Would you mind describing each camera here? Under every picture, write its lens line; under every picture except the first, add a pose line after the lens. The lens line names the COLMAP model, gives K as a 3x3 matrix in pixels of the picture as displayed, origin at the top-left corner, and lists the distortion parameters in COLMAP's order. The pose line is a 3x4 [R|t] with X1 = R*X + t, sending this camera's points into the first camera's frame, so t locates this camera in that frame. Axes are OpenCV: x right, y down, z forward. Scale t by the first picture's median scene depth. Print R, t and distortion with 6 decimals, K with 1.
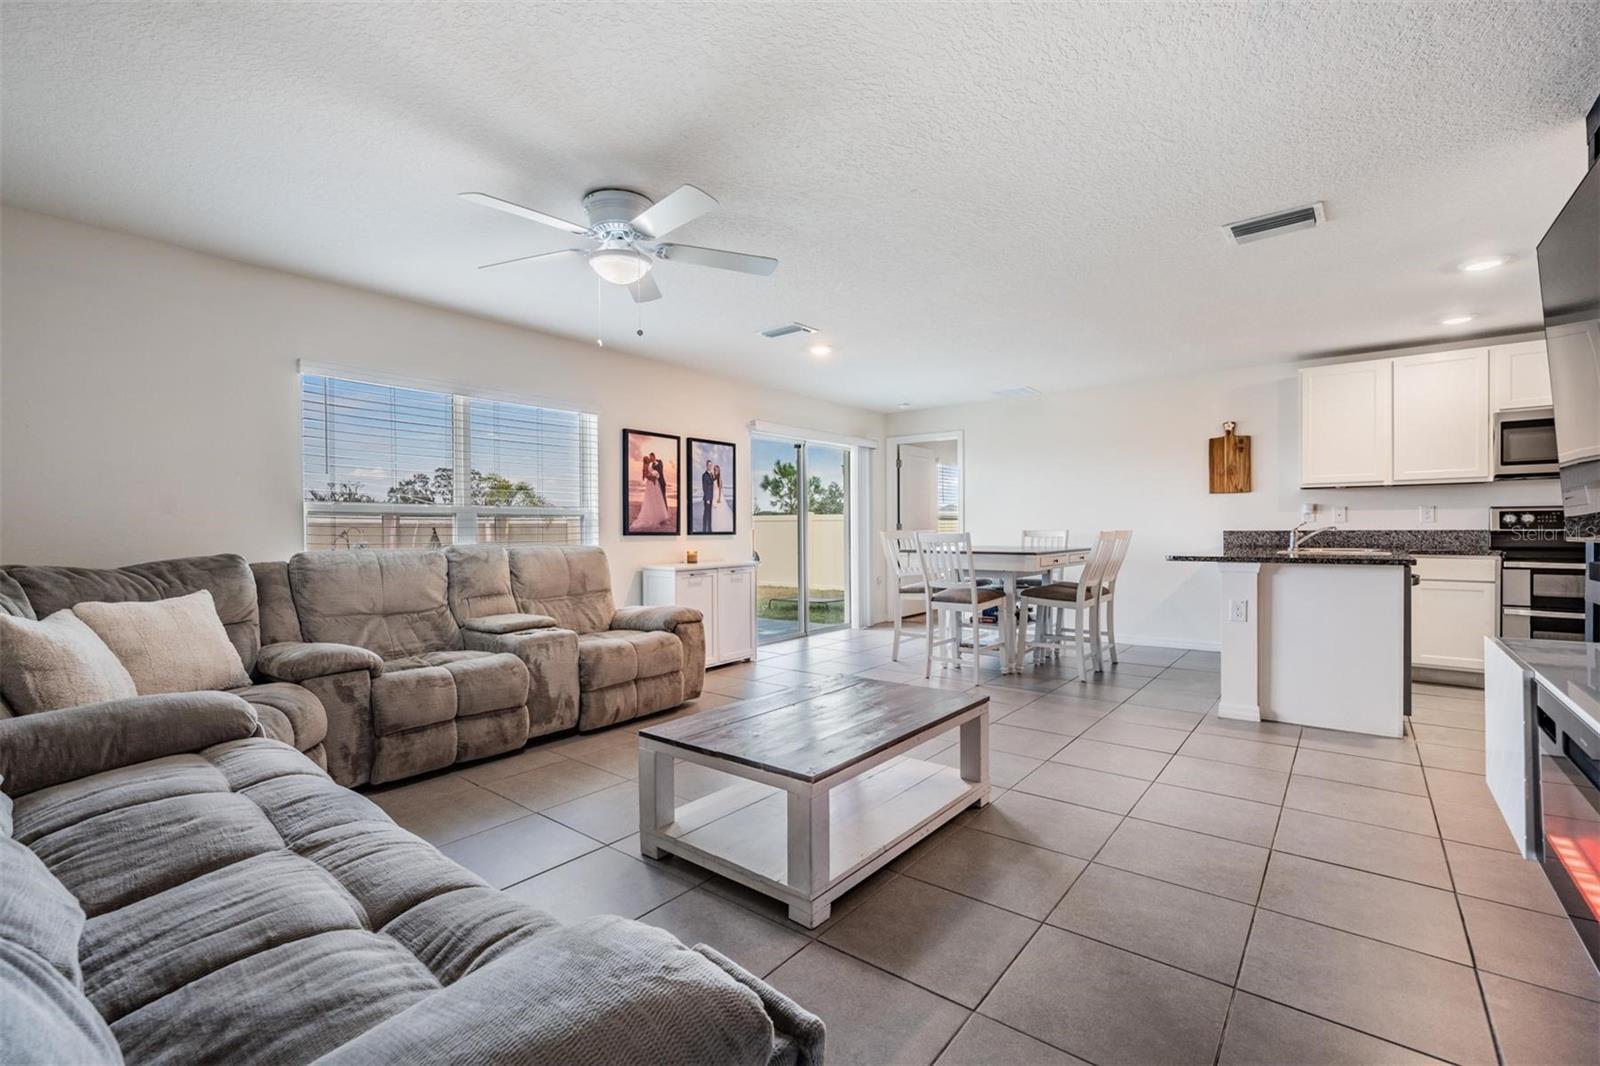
lens RADIAL K [[688.0, 0, 804.9], [0, 688.0, 536.1], [0, 0, 1]] dist [0.000605, -0.000472]
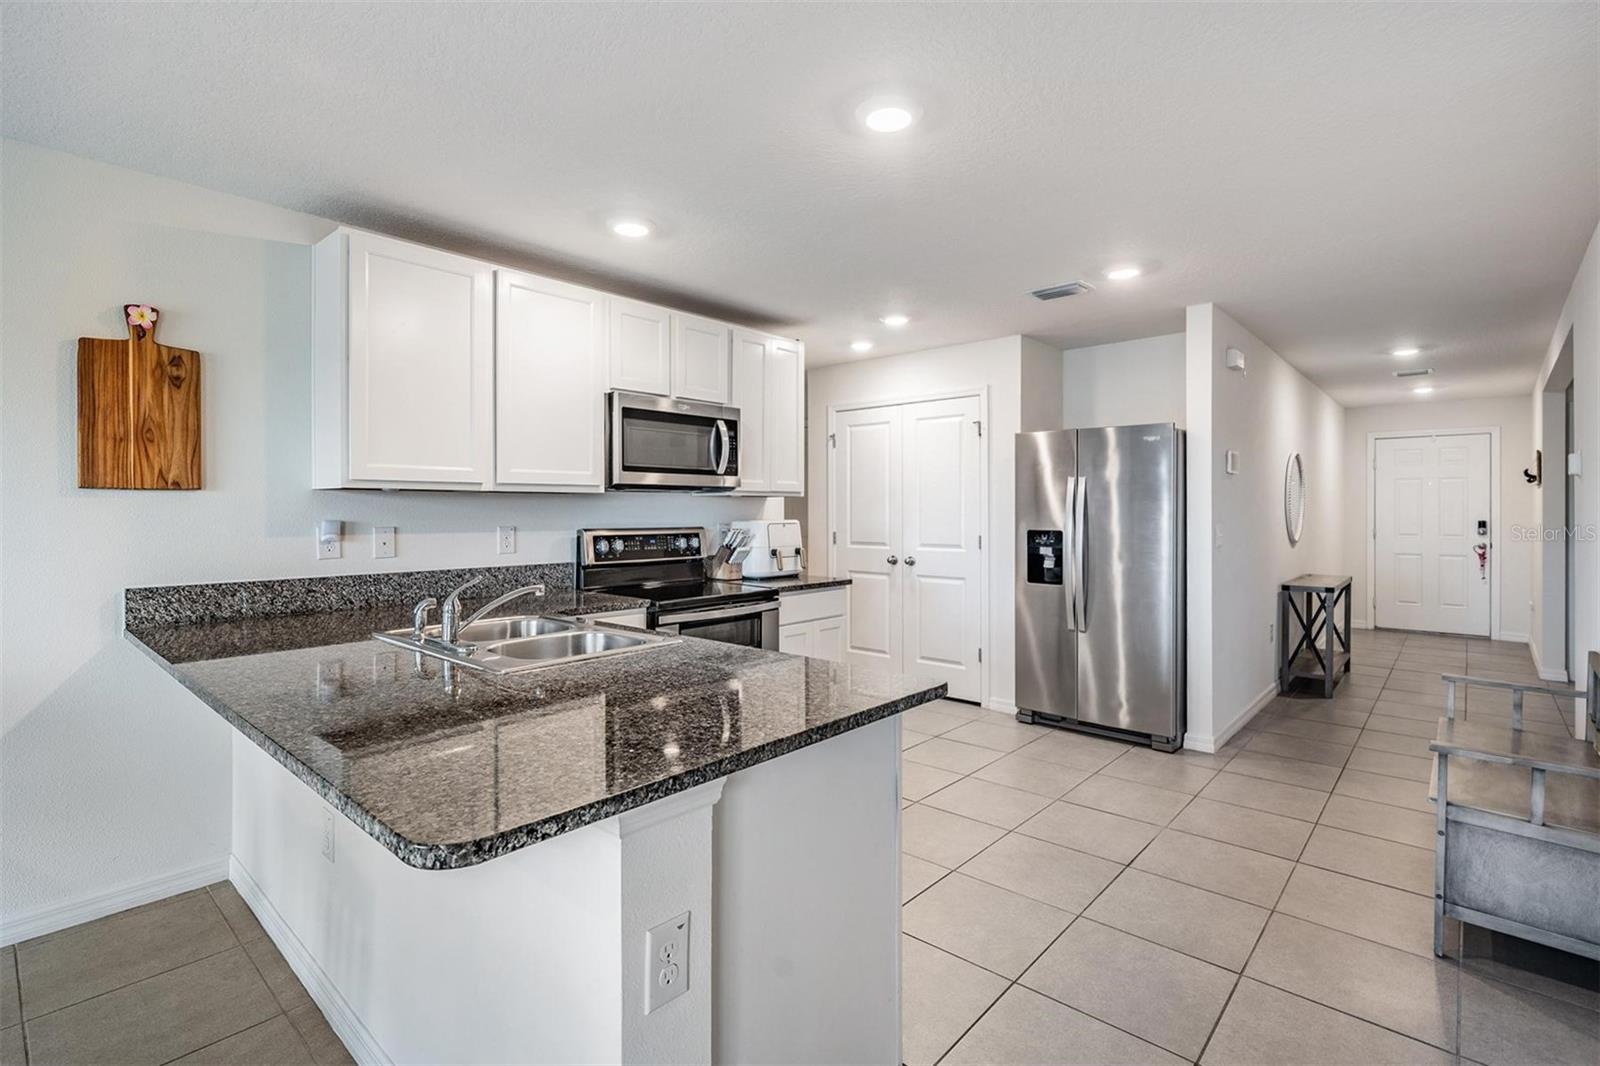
lens RADIAL K [[746.4, 0, 791.9], [0, 746.4, 511.9], [0, 0, 1]] dist [0.002016, -0.000114]
pose [[0.066165, 0.004660, 0.997798, 0.240094], [0.011398, 0.999920, -0.005426, -0.047047], [-0.997744, 0.011732, 0.066107, 0.655211]]
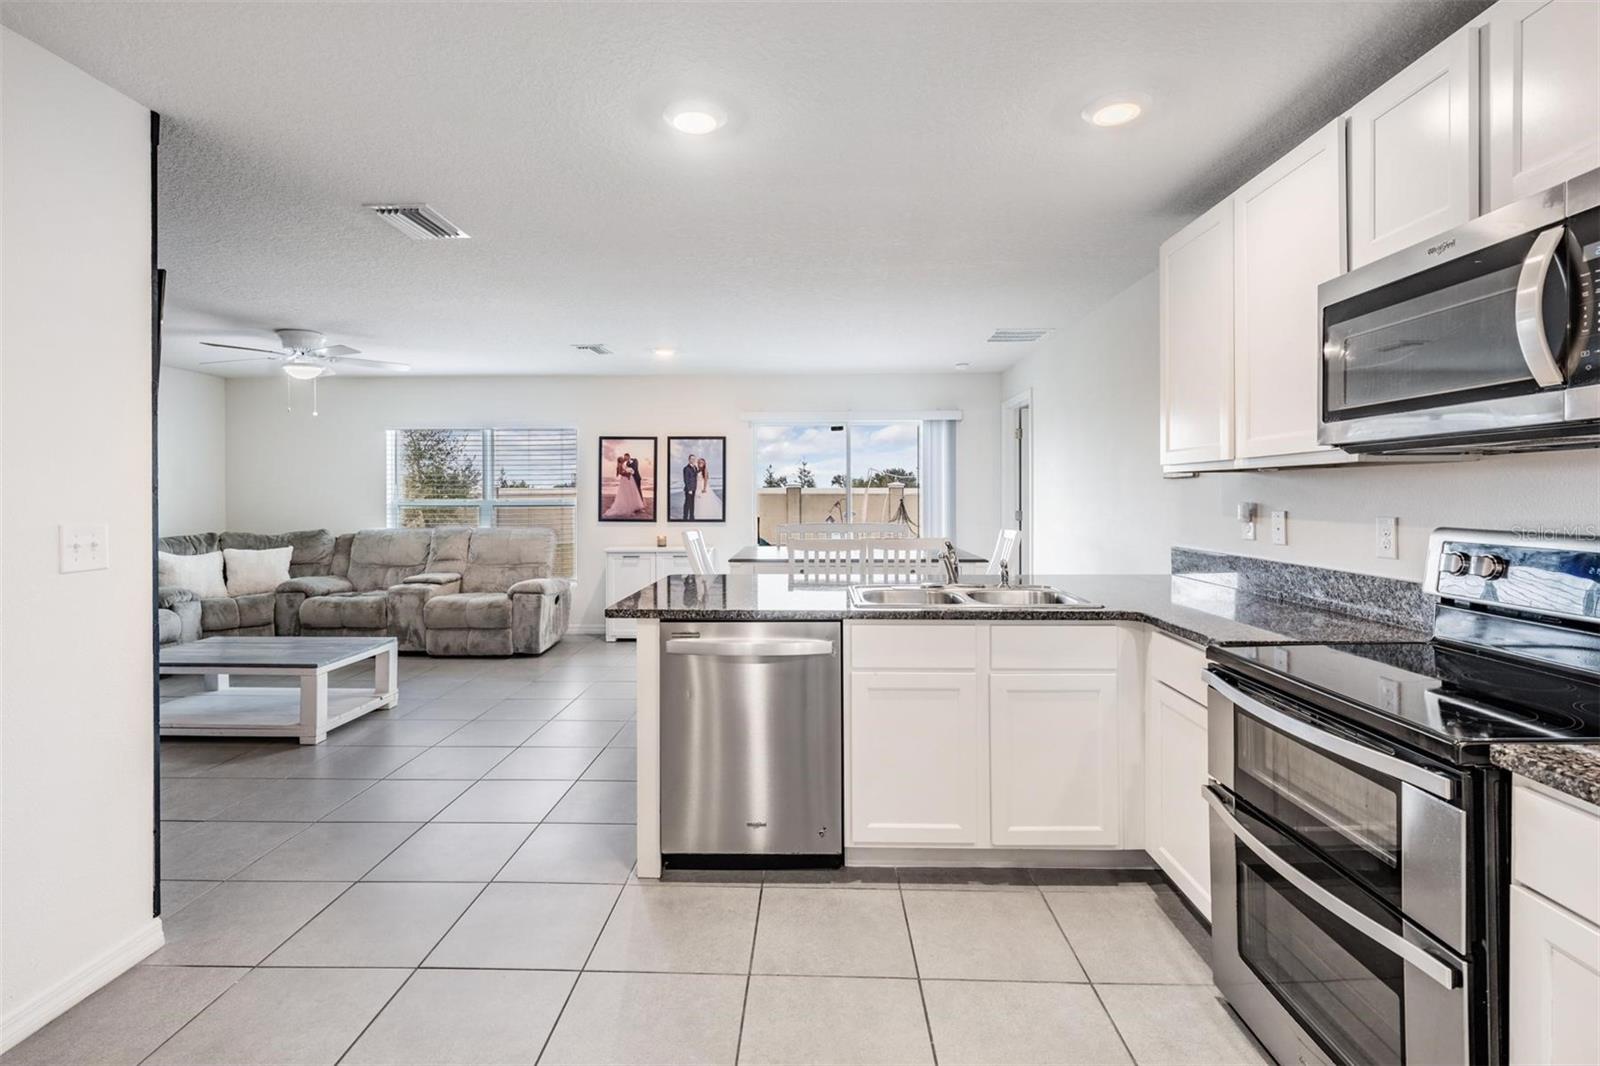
lens RADIAL K [[746.4, 0, 796.5], [0, 746.4, 496.4], [0, 0, 1]] dist [0.002016, -0.000114]
pose [[0.603389, 0.007775, -0.797409, 0.974157], [-0.010681, 0.999942, 0.001668, -0.049305], [0.797376, 0.007511, 0.603437, 0.431888]]
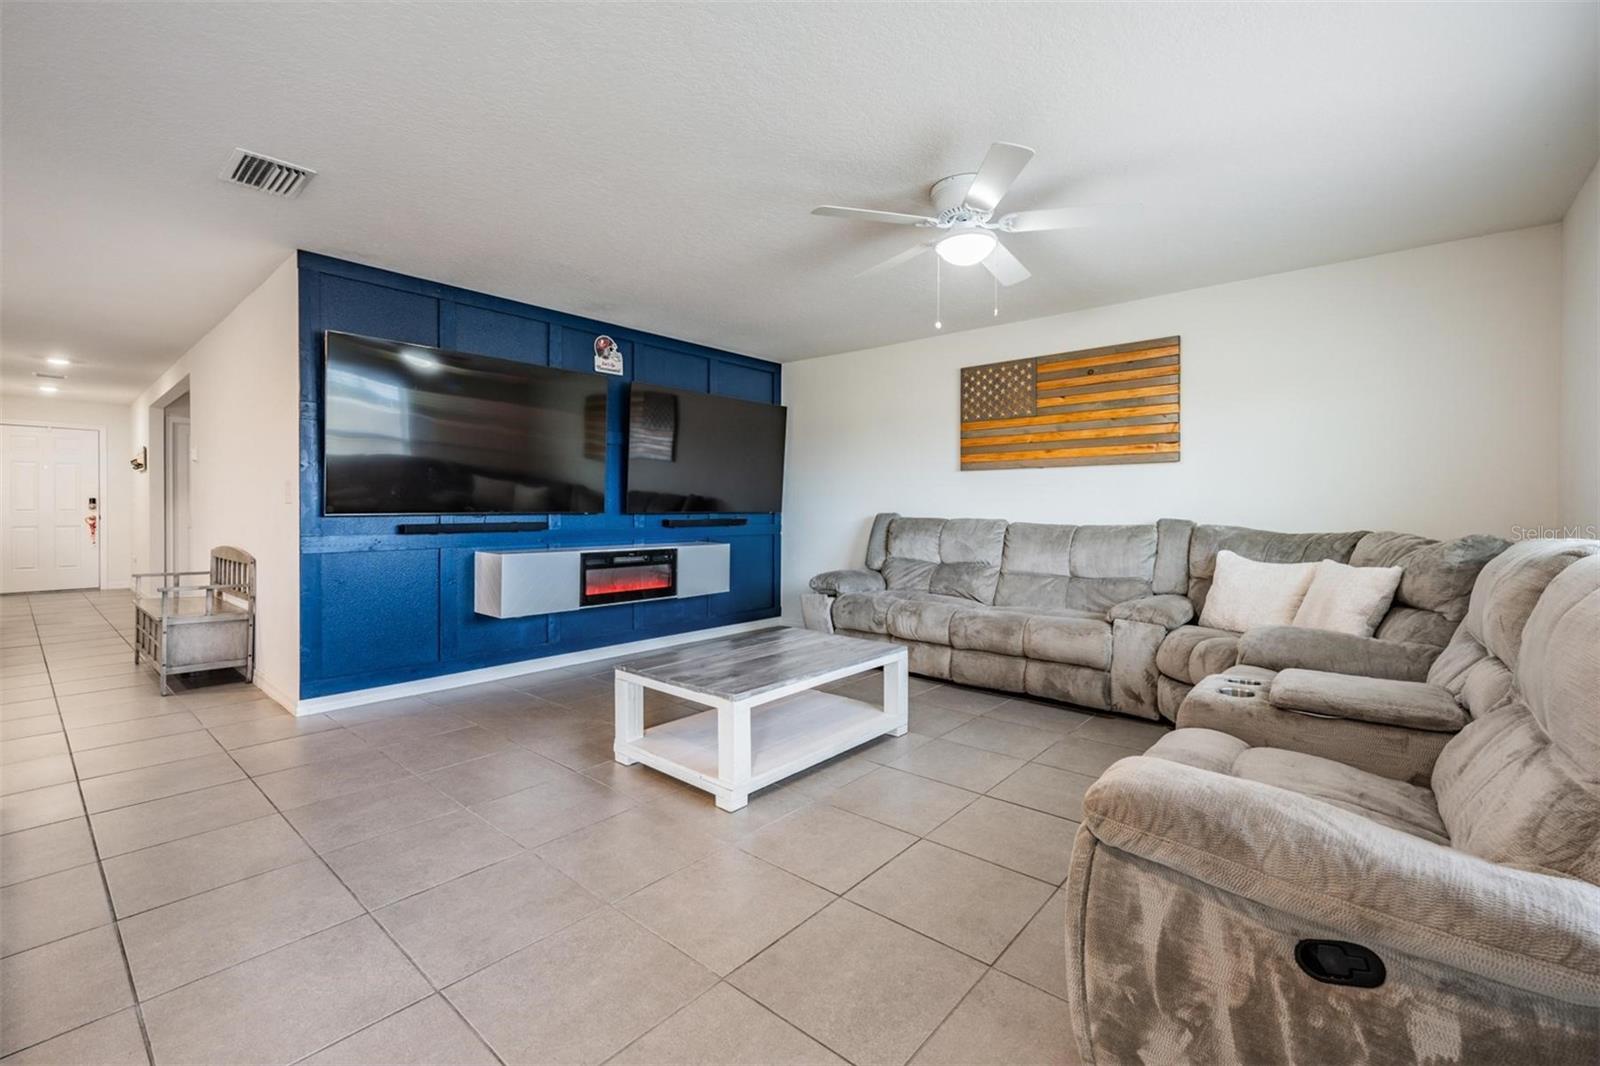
lens RADIAL K [[688.0, 0, 785.2], [0, 688.0, 509.0], [0, 0, 1]] dist [0.000605, -0.000472]
pose [[-0.998701, 0.004490, 0.050757, -0.029986], [0.005157, 0.999902, 0.013002, -0.010602], [-0.050693, 0.013246, -0.998626, 1.029203]]
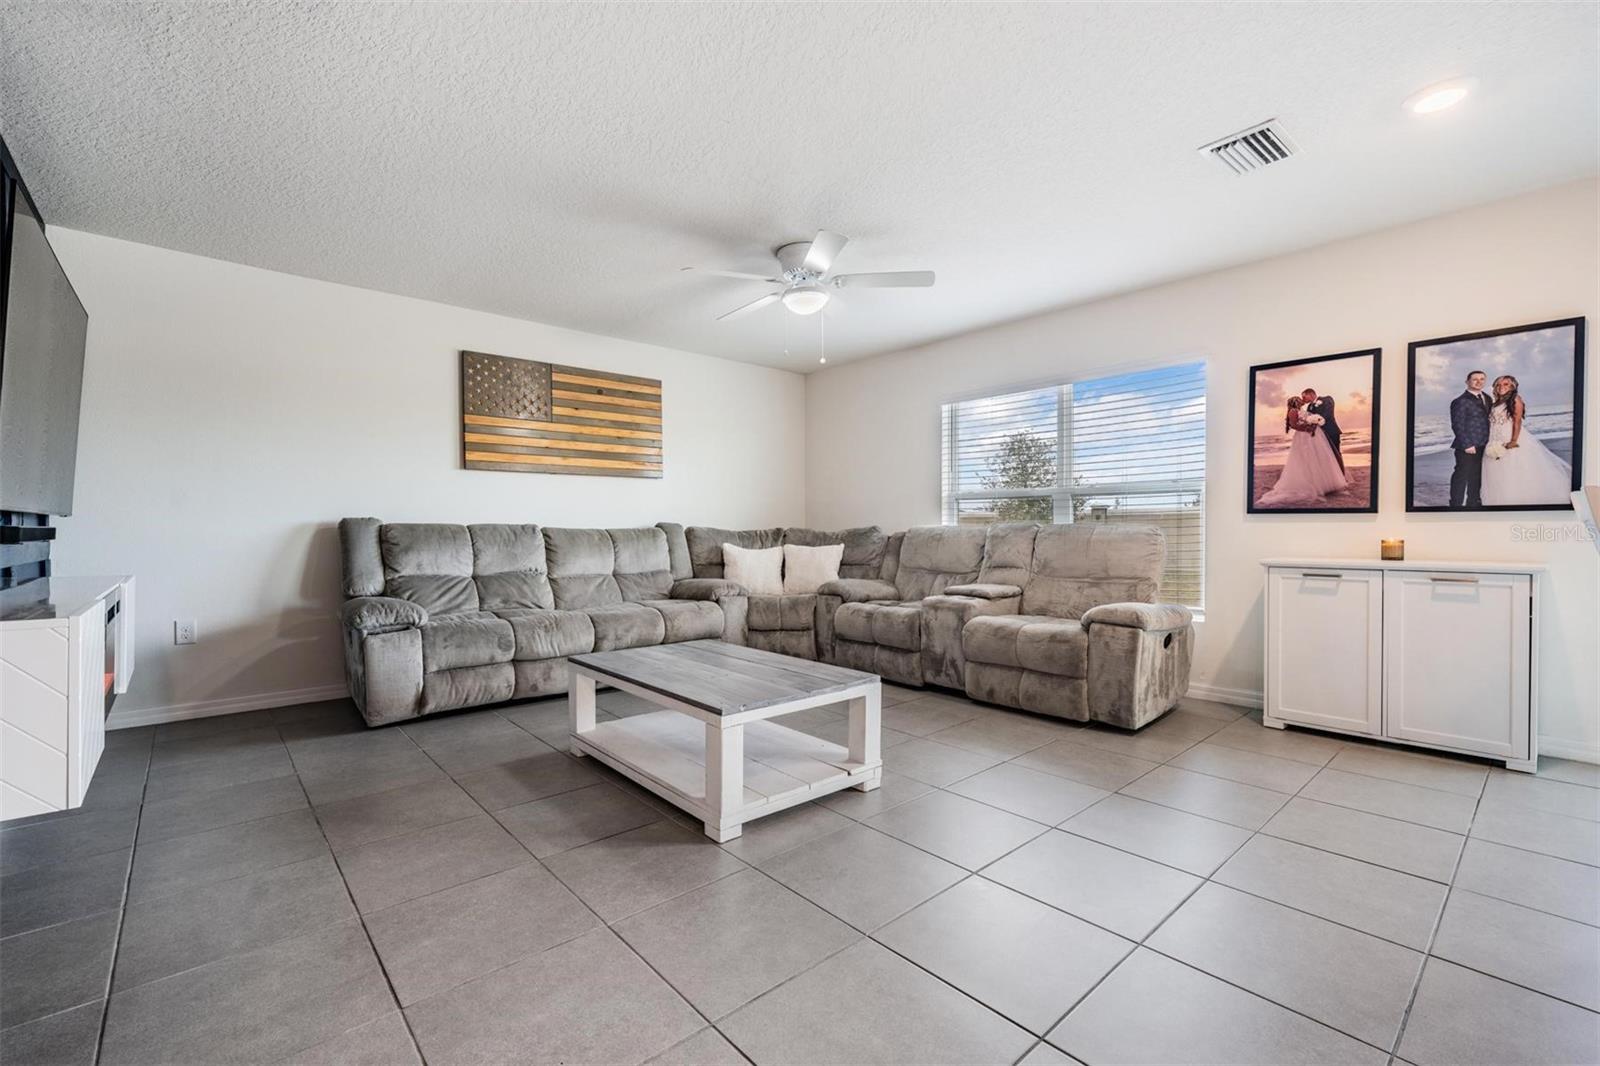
lens RADIAL K [[688.0, 0, 792.0], [0, 688.0, 540.0], [0, 0, 1]] dist [0.000605, -0.000472]
pose [[-0.170897, 0.023398, -0.985011, 0.505916], [-0.006200, 0.999673, 0.024822, 0.011237], [0.985269, 0.010349, -0.170696, 0.602750]]
